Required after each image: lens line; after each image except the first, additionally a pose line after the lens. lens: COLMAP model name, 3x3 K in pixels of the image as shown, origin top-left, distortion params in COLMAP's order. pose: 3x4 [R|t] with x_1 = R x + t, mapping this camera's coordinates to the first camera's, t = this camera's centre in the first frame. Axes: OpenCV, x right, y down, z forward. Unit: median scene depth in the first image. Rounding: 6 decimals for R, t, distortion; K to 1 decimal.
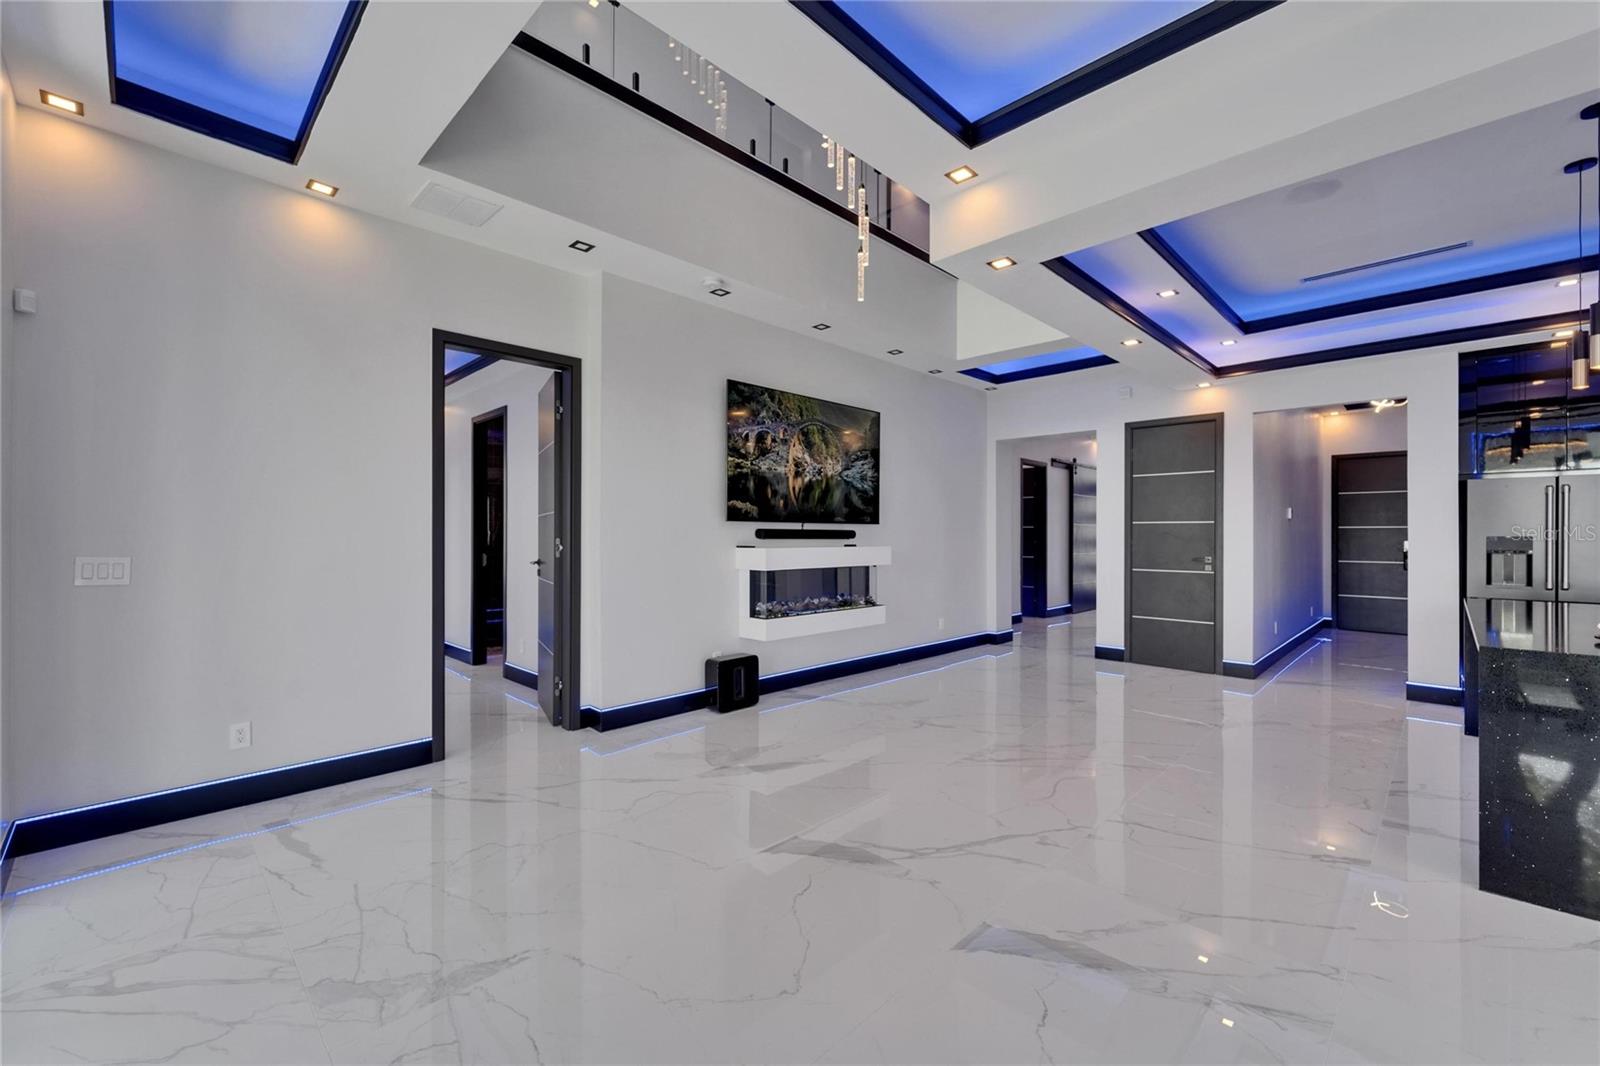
lens RADIAL K [[645.3, 0, 797.4], [0, 645.3, 541.0], [0, 0, 1]] dist [0.001990, -0.000135]
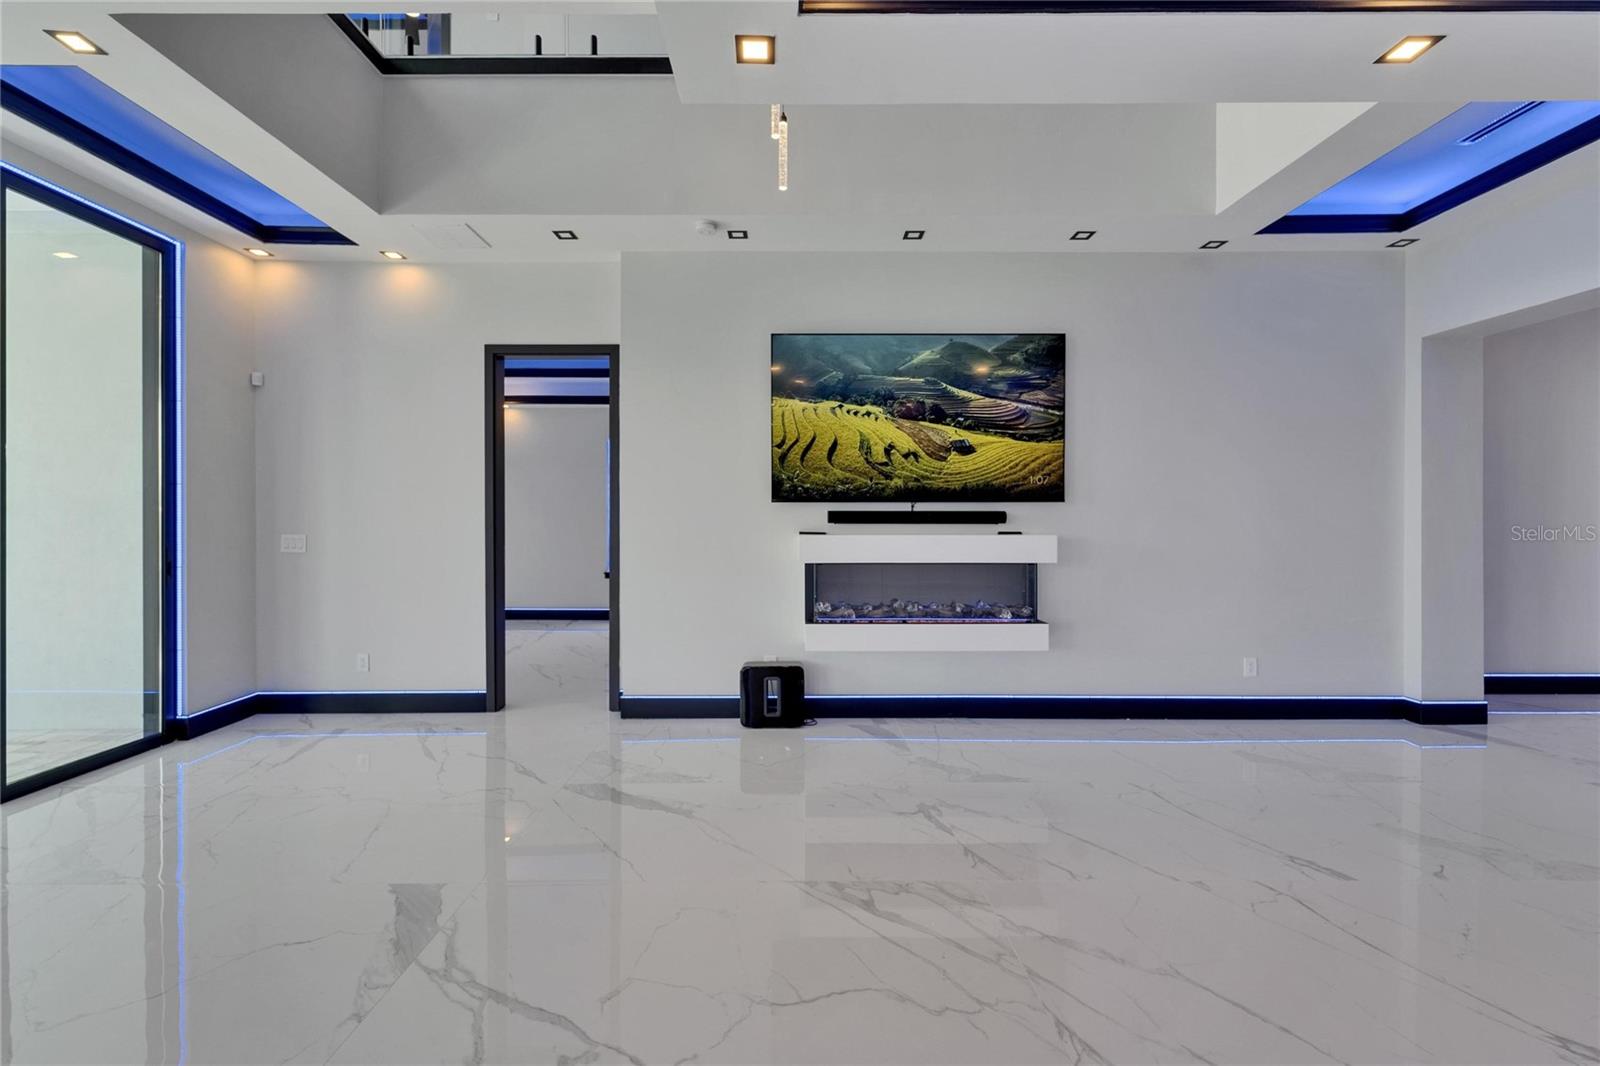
lens RADIAL K [[656.0, 0, 797.3], [0, 656.0, 527.7], [0, 0, 1]] dist [-0.000105, -0.000083]
pose [[0.713355, 0.005993, -0.700777, 0.507167], [-0.003798, 0.999982, 0.004686, -0.001813], [0.700792, -0.000682, 0.713365, 0.403772]]
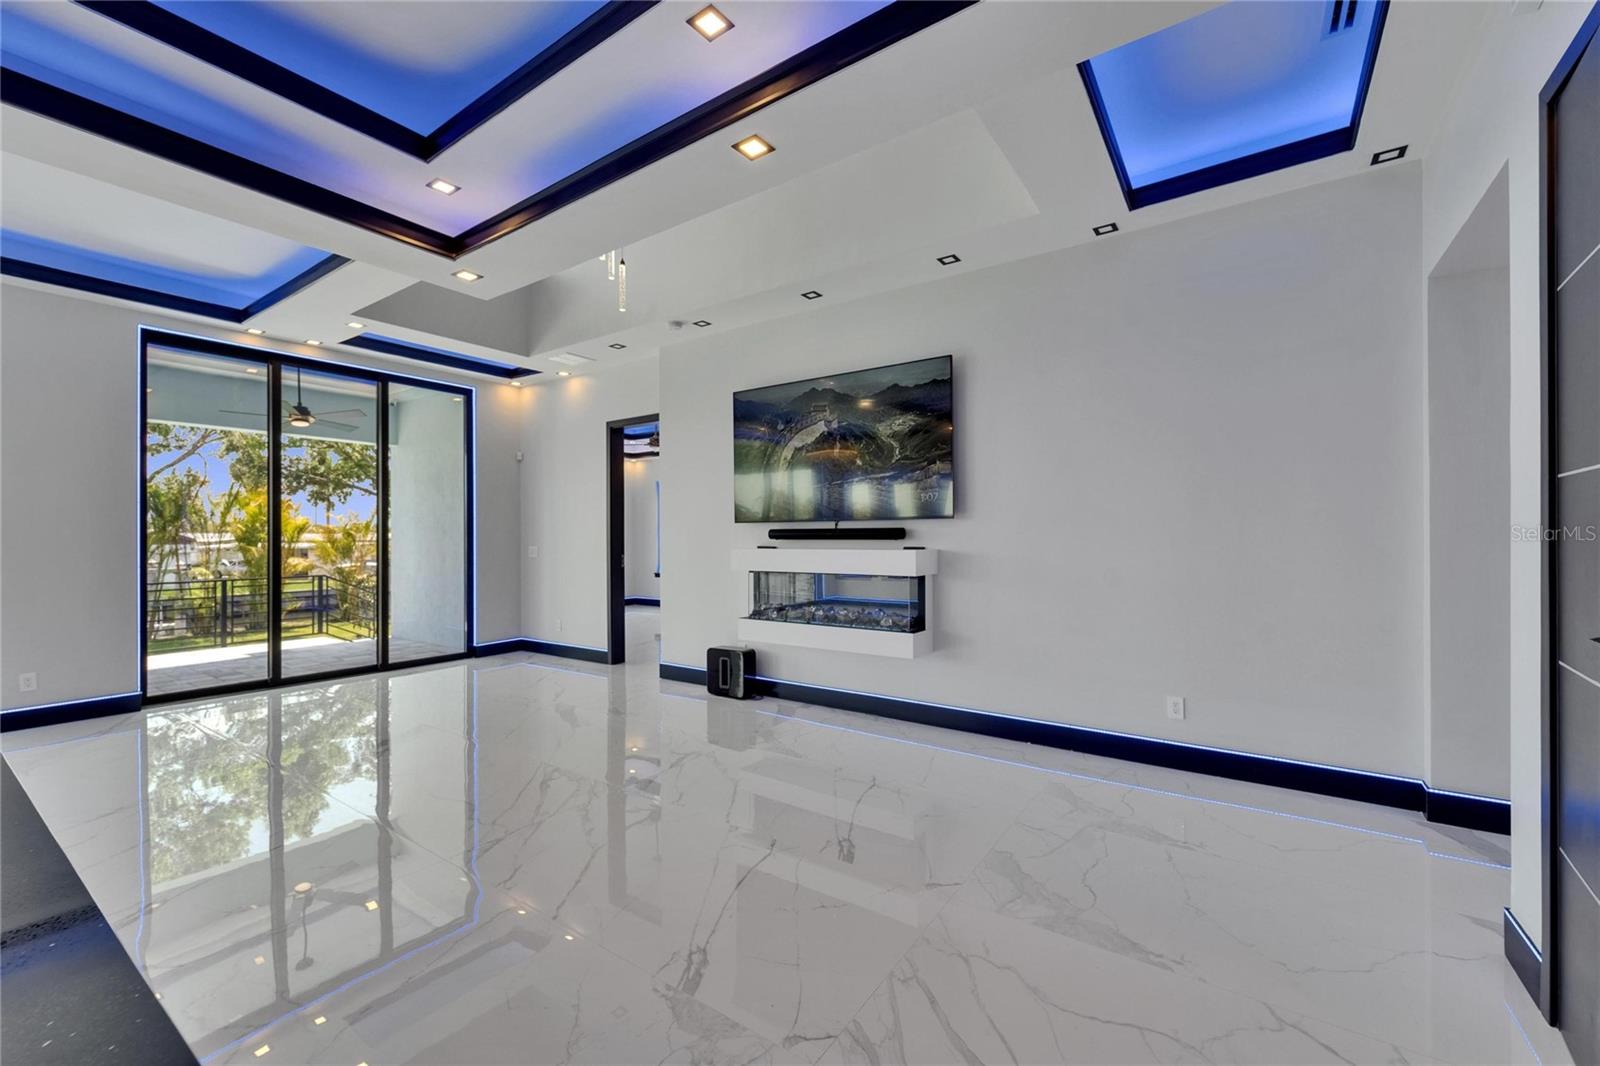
lens RADIAL K [[649.5, 0, 808.6], [0, 649.5, 538.5], [0, 0, 1]] dist [0.000124, 0.000108]
pose [[0.184104, -0.000163, -0.982907, 0.971273], [-0.002308, 0.999997, -0.000599, -0.004342], [0.982904, 0.002379, 0.184103, 0.902410]]
